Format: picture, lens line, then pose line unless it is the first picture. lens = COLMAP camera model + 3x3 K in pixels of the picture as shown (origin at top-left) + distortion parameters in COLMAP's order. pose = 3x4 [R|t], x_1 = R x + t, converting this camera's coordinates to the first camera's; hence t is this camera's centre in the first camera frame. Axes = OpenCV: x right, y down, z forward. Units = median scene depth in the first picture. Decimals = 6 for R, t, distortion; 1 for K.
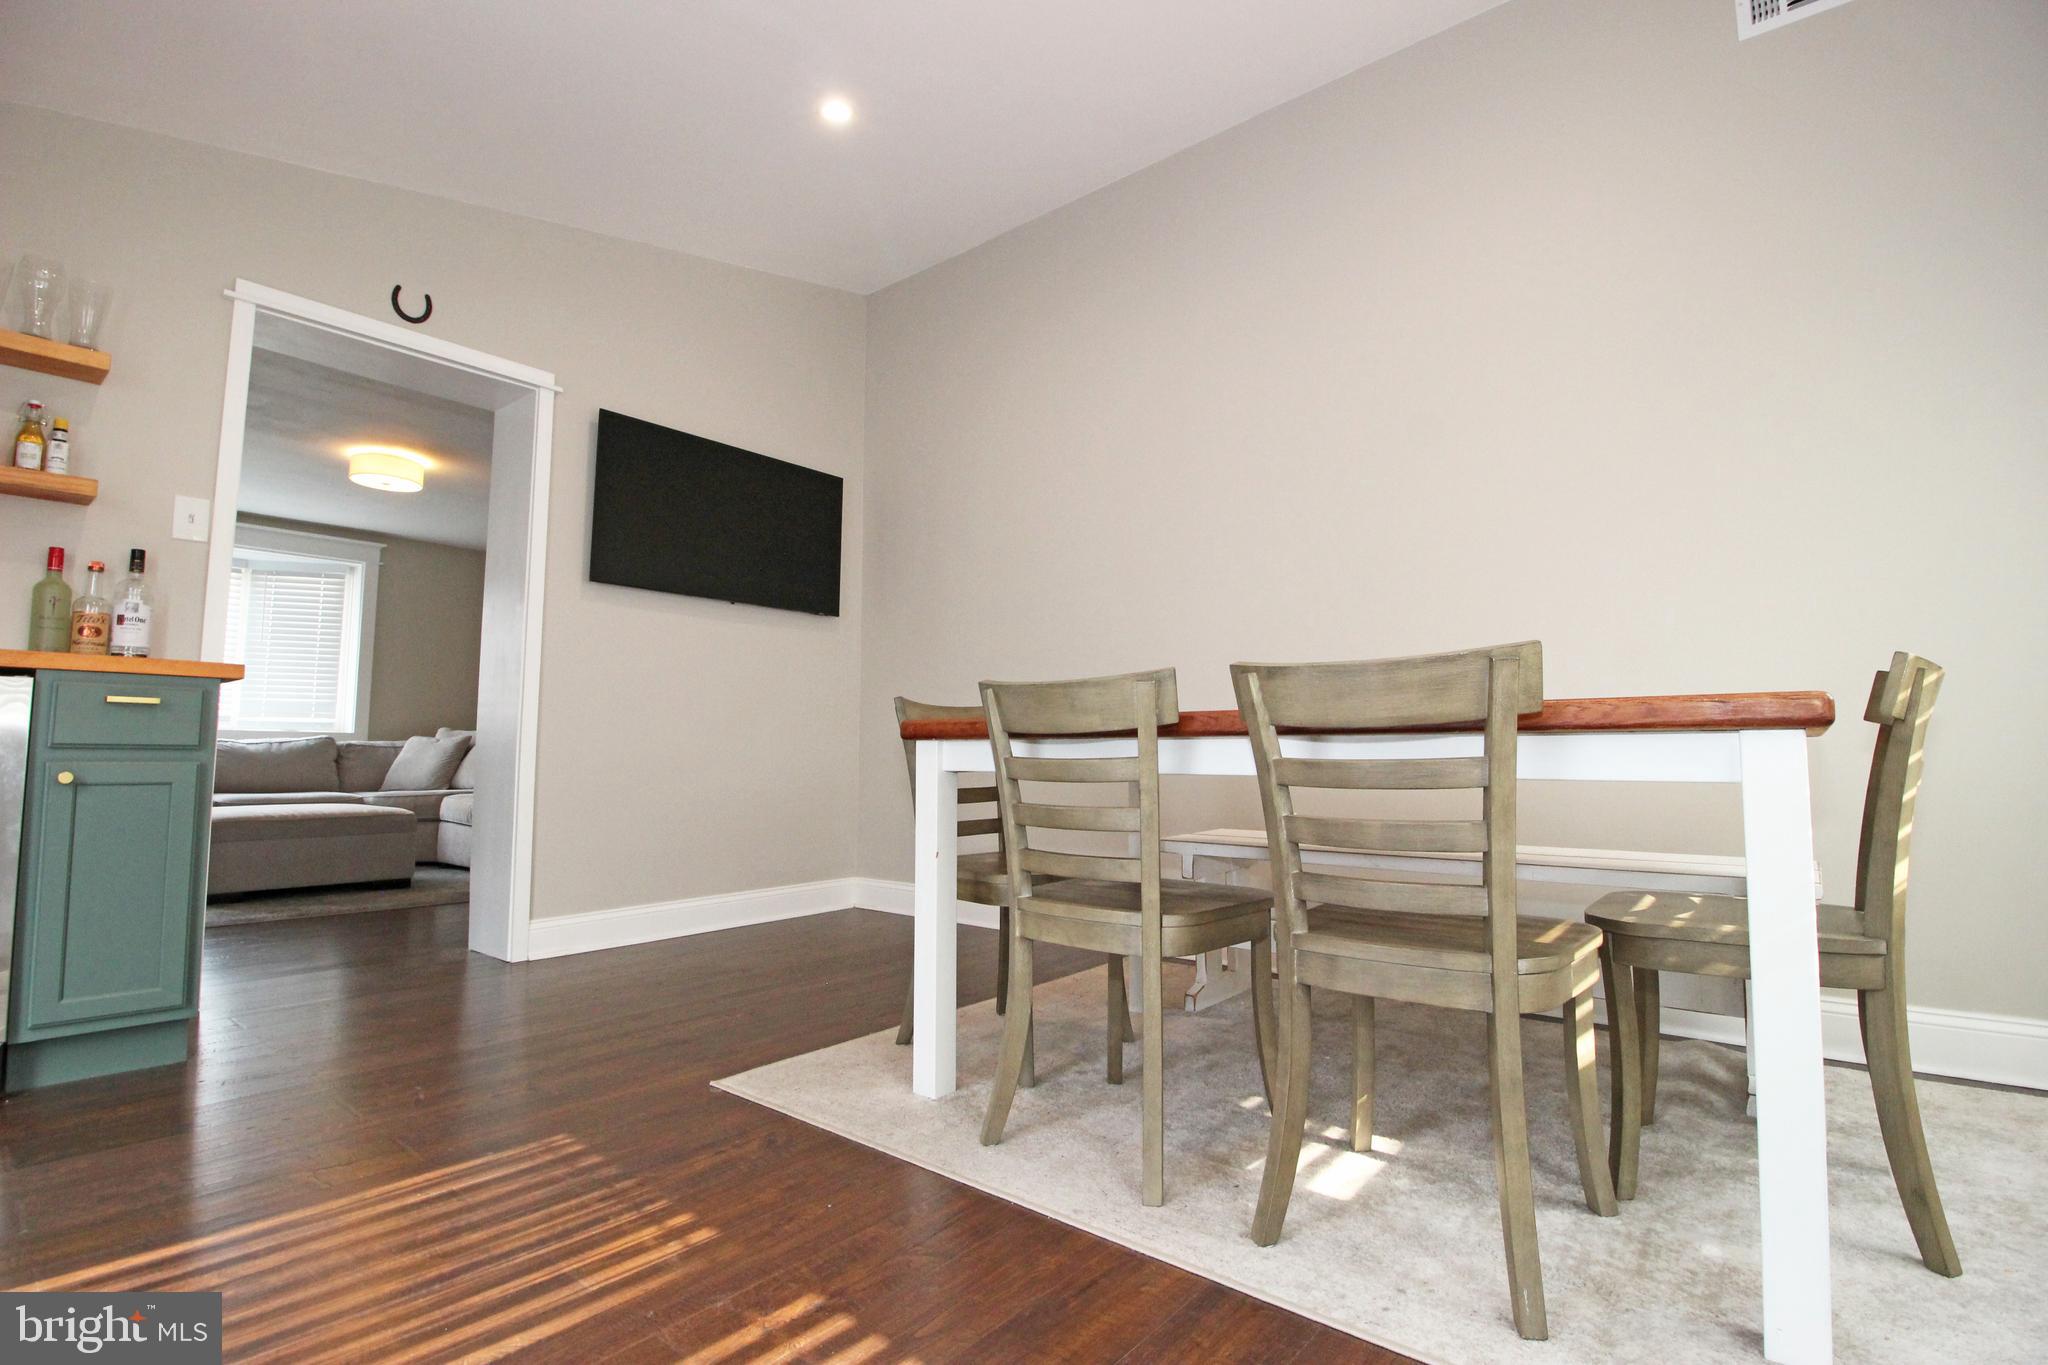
lens RADIAL K [[950.1, 0, 1050.8], [0, 950.1, 674.6], [0, 0, 1]] dist [-0.002095, -0.010155]
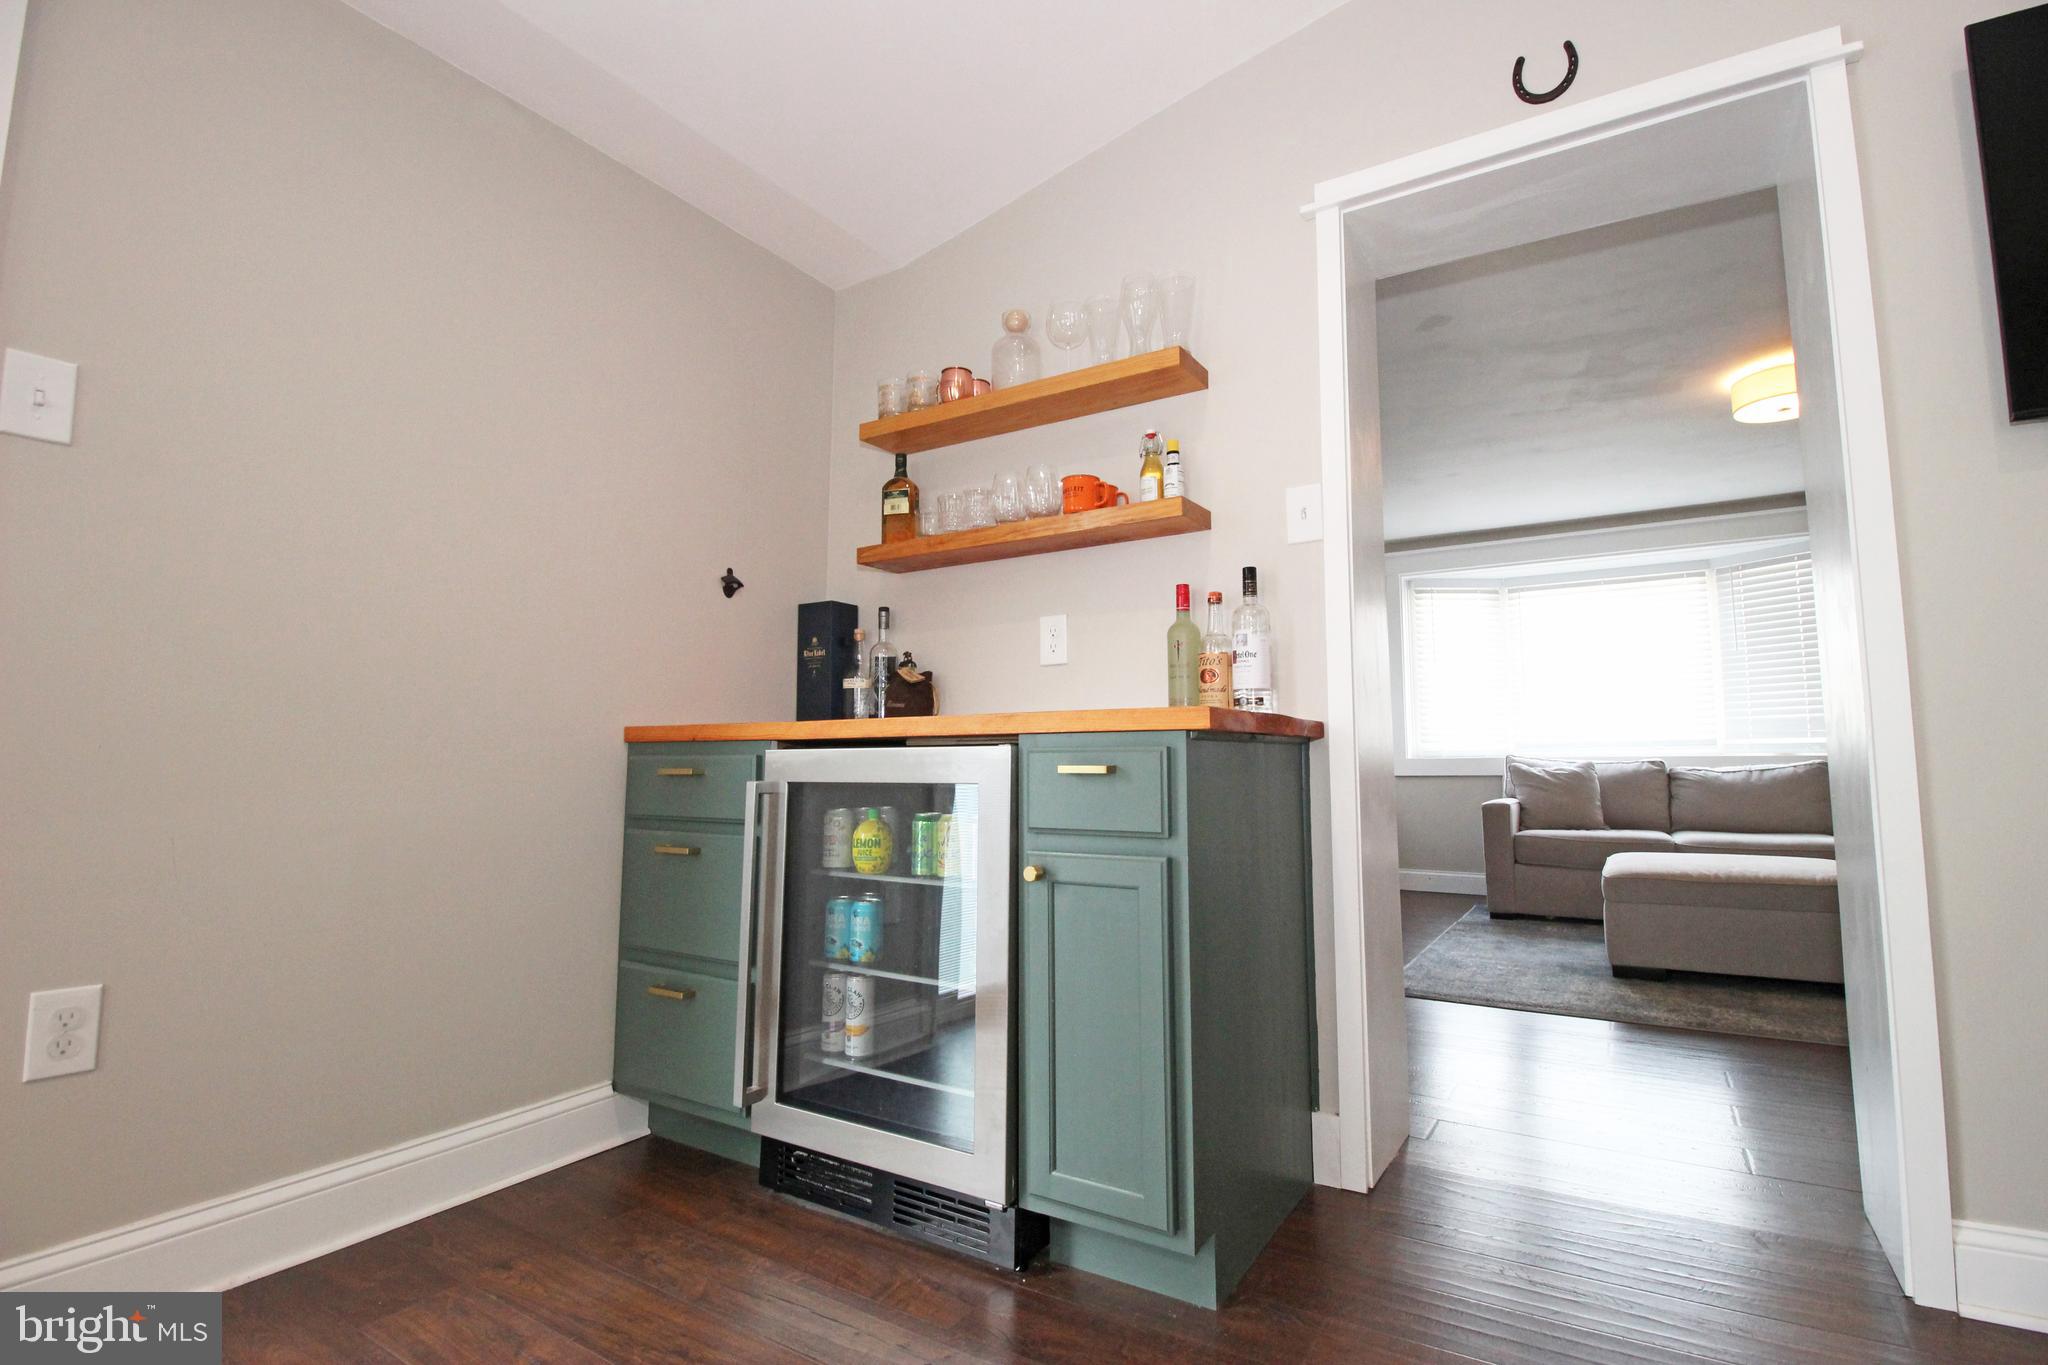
lens RADIAL K [[950.1, 0, 1045.0], [0, 950.1, 673.5], [0, 0, 1]] dist [-0.002095, -0.010155]
pose [[0.128513, -0.098035, -0.986850, -0.205456], [0.089172, 0.992213, -0.086955, 0.012159], [0.987691, -0.076824, 0.136254, 0.723467]]
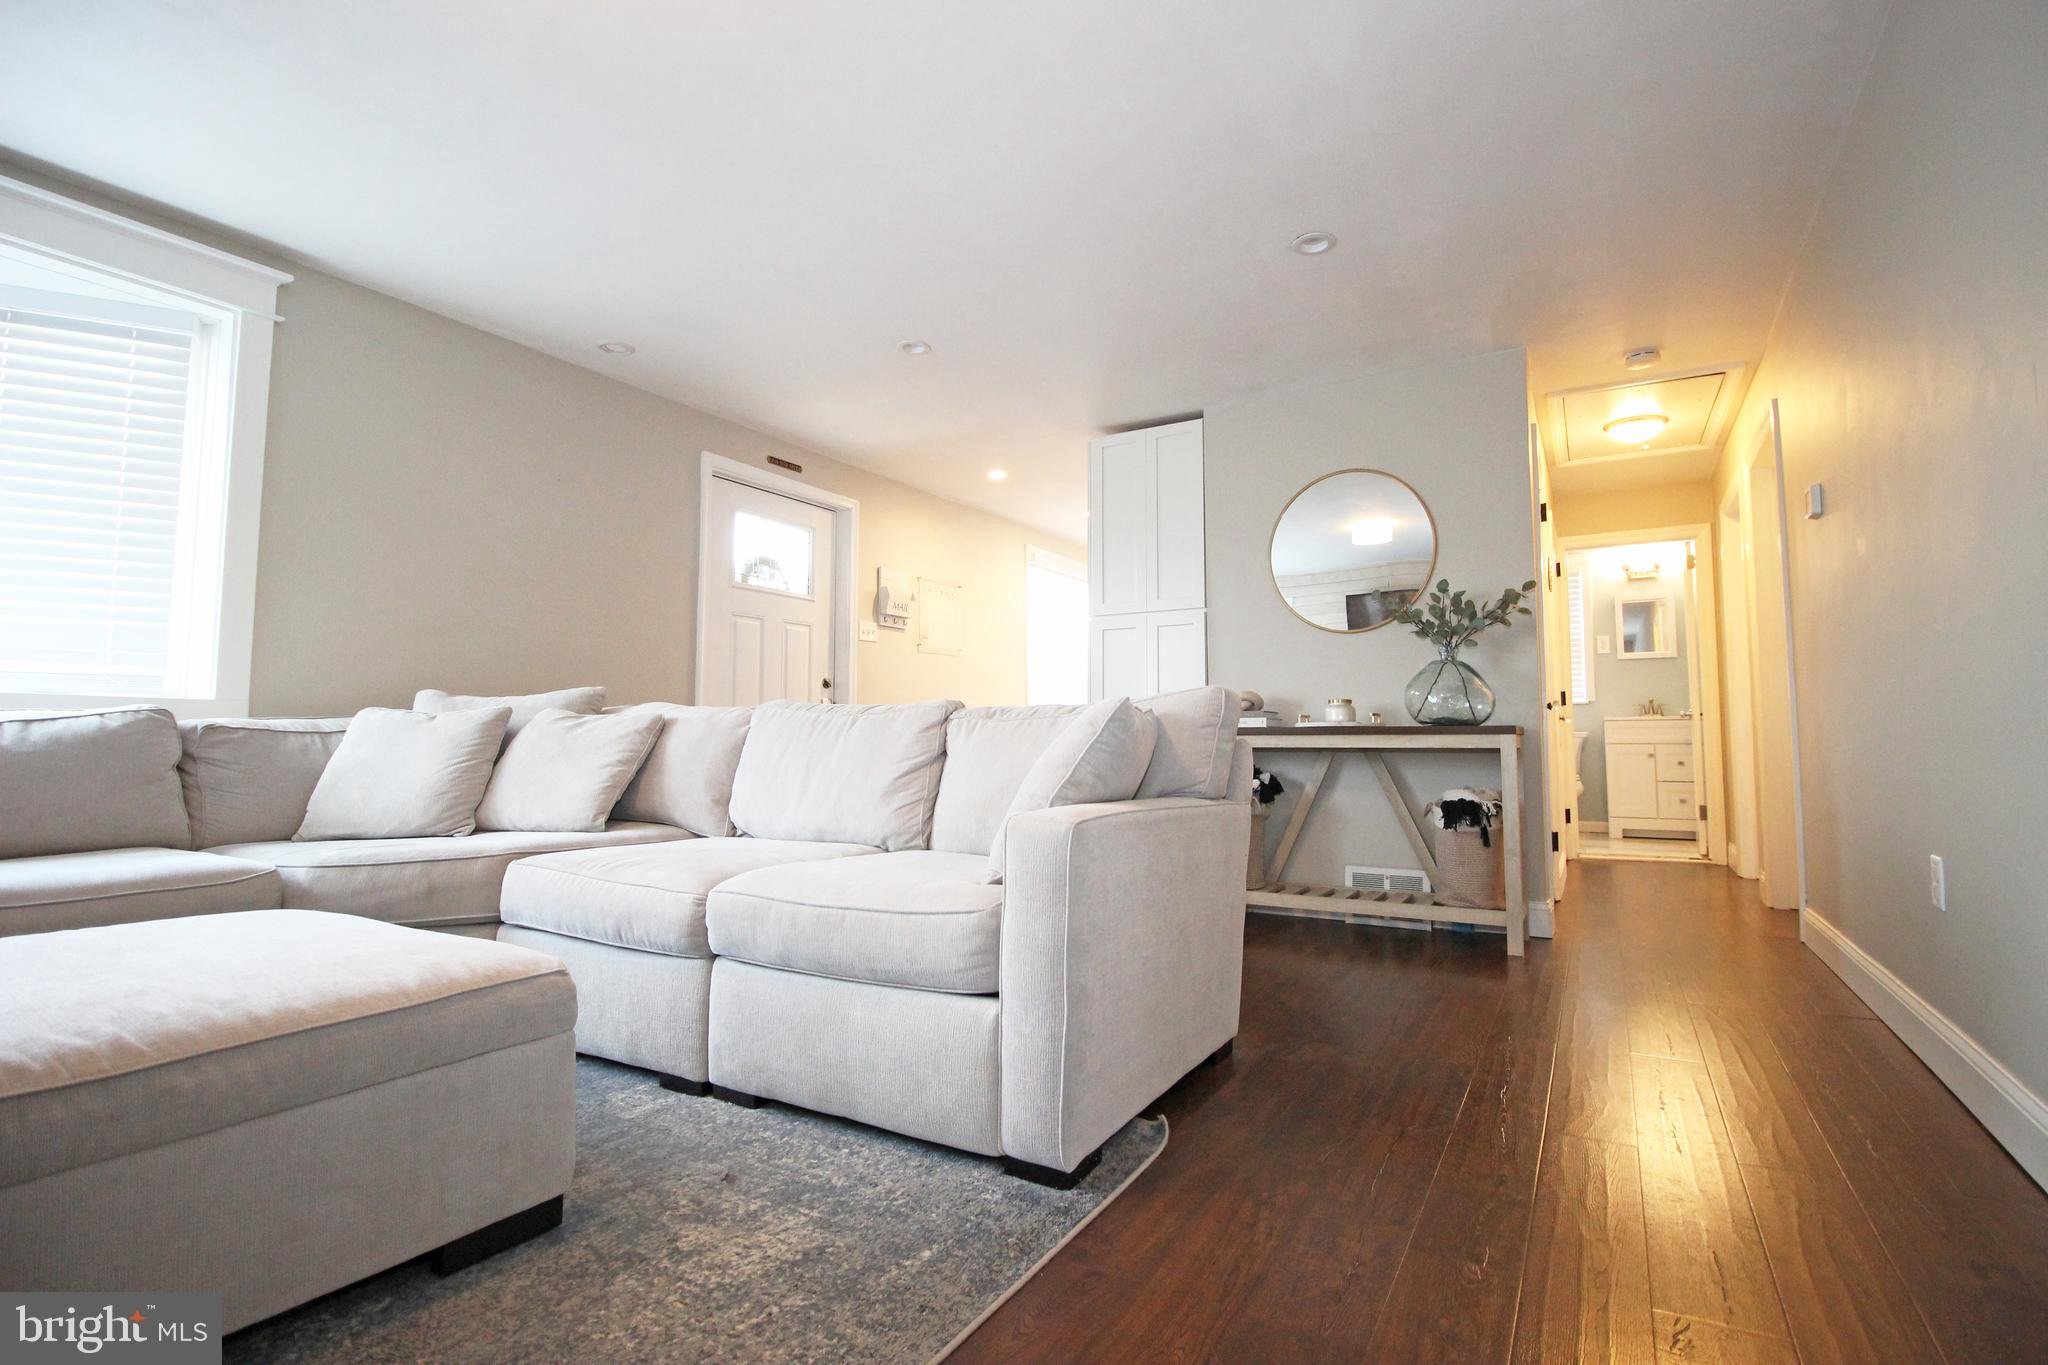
lens RADIAL K [[950.1, 0, 1050.0], [0, 950.1, 671.6], [0, 0, 1]] dist [-0.002095, -0.010155]
pose [[0.987660, 0.008679, 0.156375, -1.194056], [-0.011156, 0.999826, 0.014973, 0.105693], [-0.156218, -0.016533, 0.987584, 1.442785]]
